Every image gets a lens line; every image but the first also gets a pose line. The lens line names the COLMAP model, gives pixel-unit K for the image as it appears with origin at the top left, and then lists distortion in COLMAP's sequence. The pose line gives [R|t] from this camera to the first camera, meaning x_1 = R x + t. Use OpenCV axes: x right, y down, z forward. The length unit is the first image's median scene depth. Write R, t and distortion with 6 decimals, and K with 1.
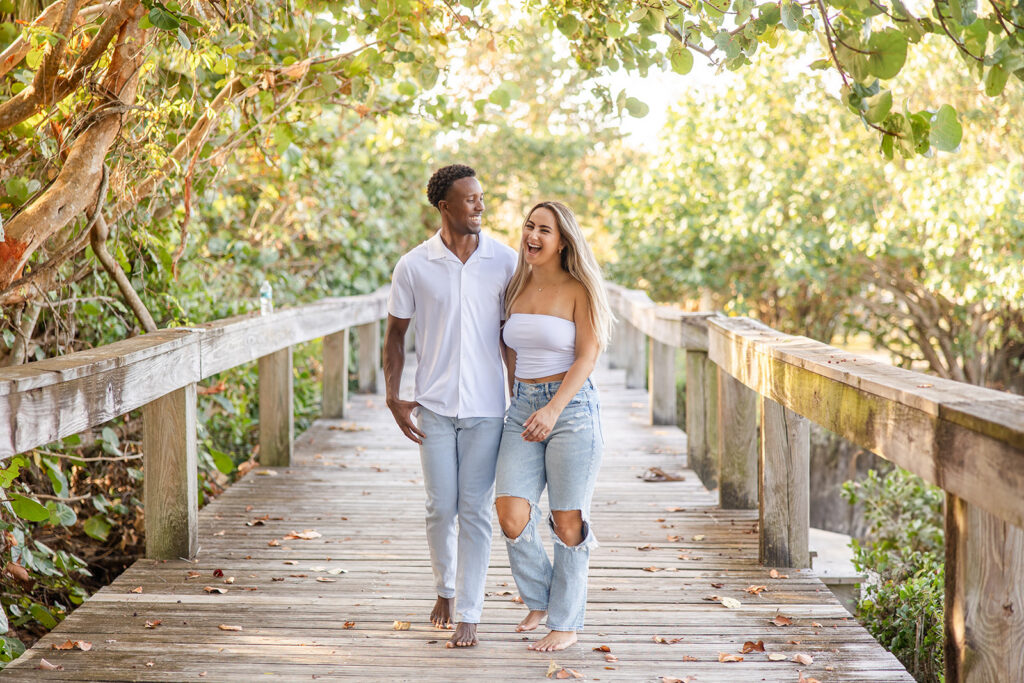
lens RADIAL K [[1672.5, 0, 507.2], [0, 1672.5, 333.4], [0, 0, 1]] dist [-0.008829, 0.000000]
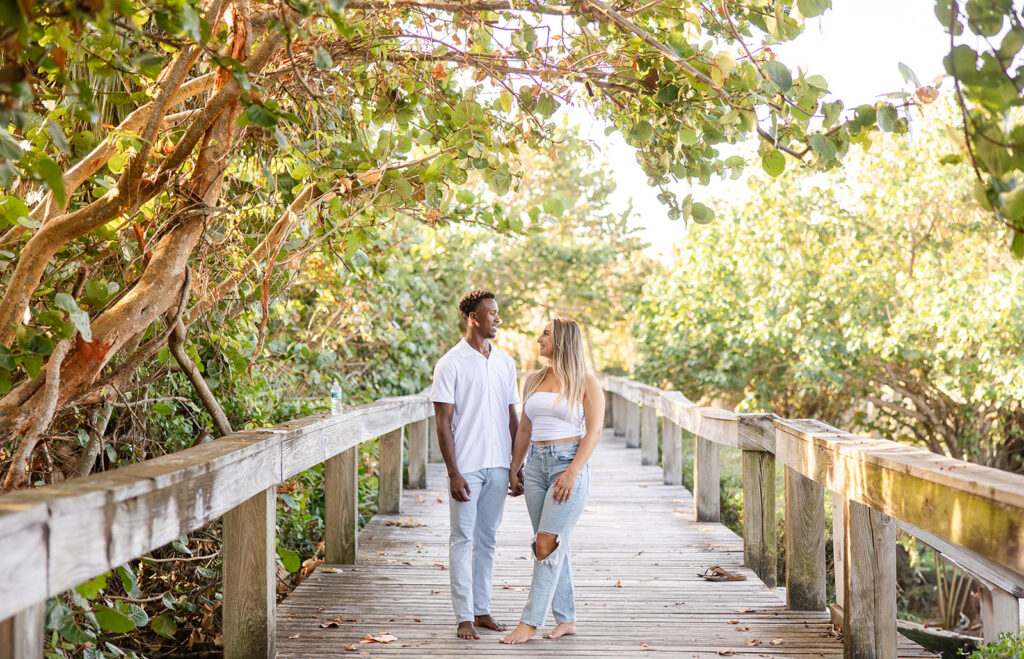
lens RADIAL K [[1546.6, 0, 533.2], [0, 1546.6, 315.7], [0, 0, 1]] dist [-0.001882, 0.000000]
pose [[0.999994, 0.002544, 0.002411, -0.030352], [-0.002361, 0.997326, -0.073040, -0.003290], [-0.002590, 0.073034, 0.997326, 0.063998]]
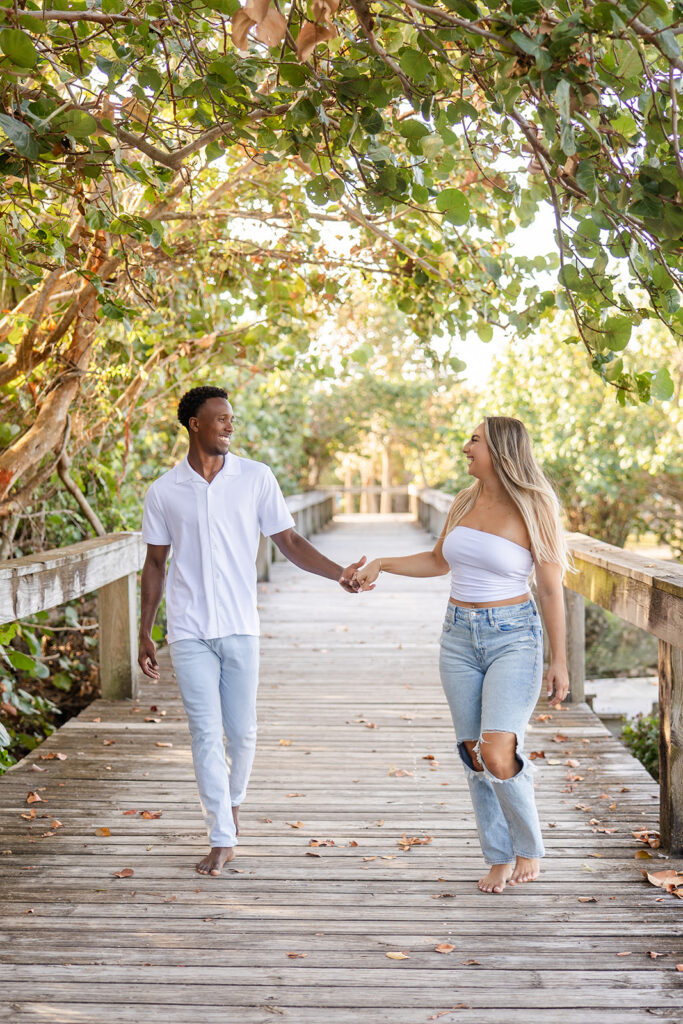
lens RADIAL K [[1317.3, 0, 323.9], [0, 1317.3, 548.6], [0, 0, 1]] dist [-0.018693, 0.000000]
pose [[0.999259, -0.010411, -0.037055, 0.007616], [0.010752, 0.999901, 0.009039, 0.001981], [0.036958, -0.009430, 0.999272, -0.065402]]
